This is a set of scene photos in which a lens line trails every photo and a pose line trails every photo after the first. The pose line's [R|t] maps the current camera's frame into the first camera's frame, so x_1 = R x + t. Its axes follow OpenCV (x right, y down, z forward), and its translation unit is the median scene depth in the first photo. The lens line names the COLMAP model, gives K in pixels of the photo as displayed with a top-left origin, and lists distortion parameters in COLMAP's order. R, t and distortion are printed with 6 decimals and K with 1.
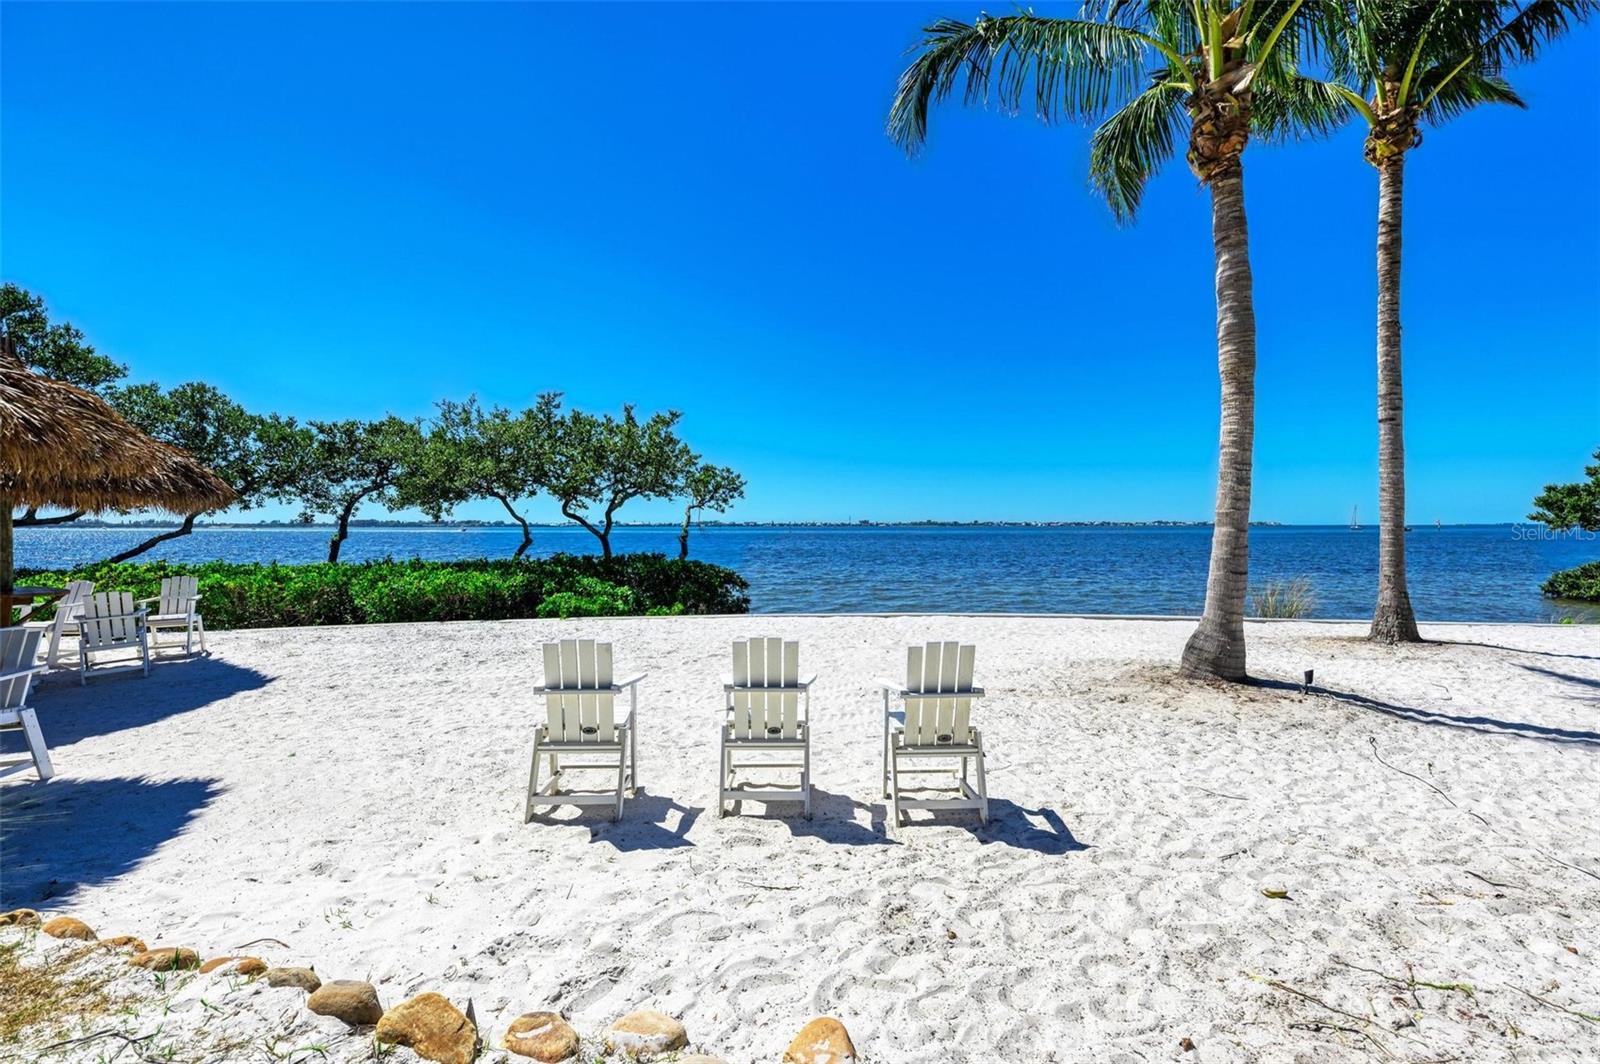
lens RADIAL K [[629.8, 0, 791.5], [0, 629.8, 545.2], [0, 0, 1]] dist [0.003251, -0.002501]
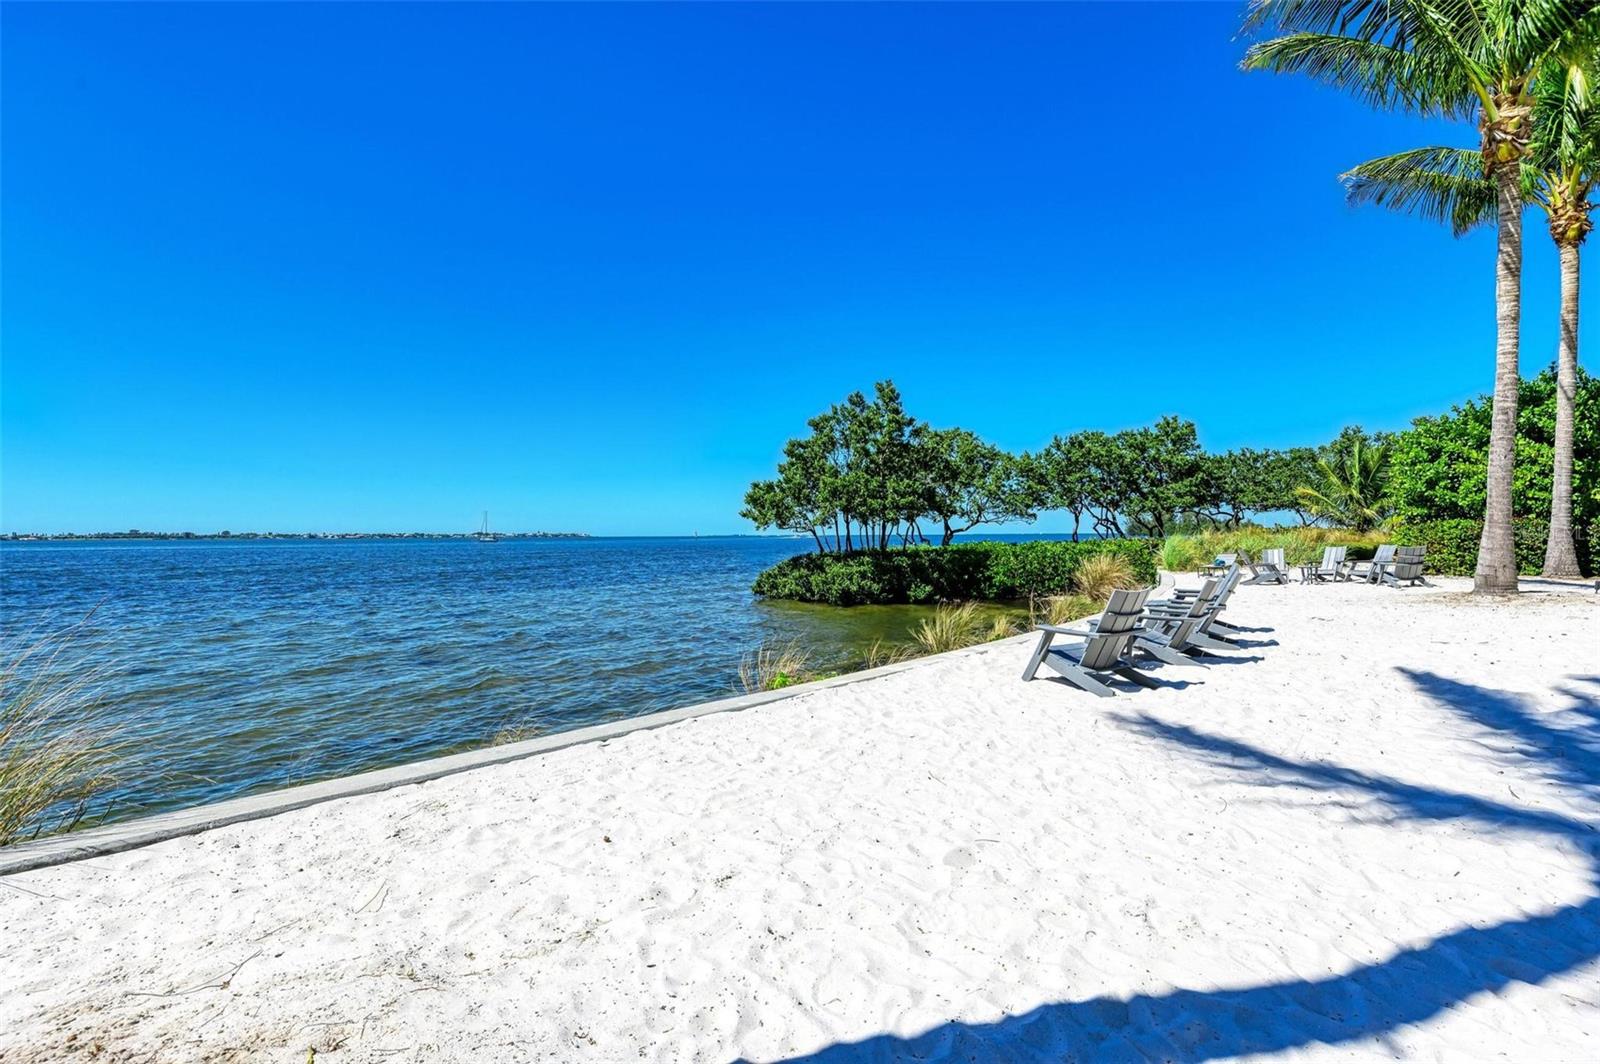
lens RADIAL K [[747.2, 0, 798.2], [0, 747.2, 530.8], [0, 0, 1]] dist [0.017818, -0.000237]
pose [[0.595939, 0.002080, 0.803027, 0.347525], [0.029829, 0.999249, -0.024724, 0.009850], [-0.802475, 0.038687, 0.595430, 0.286005]]
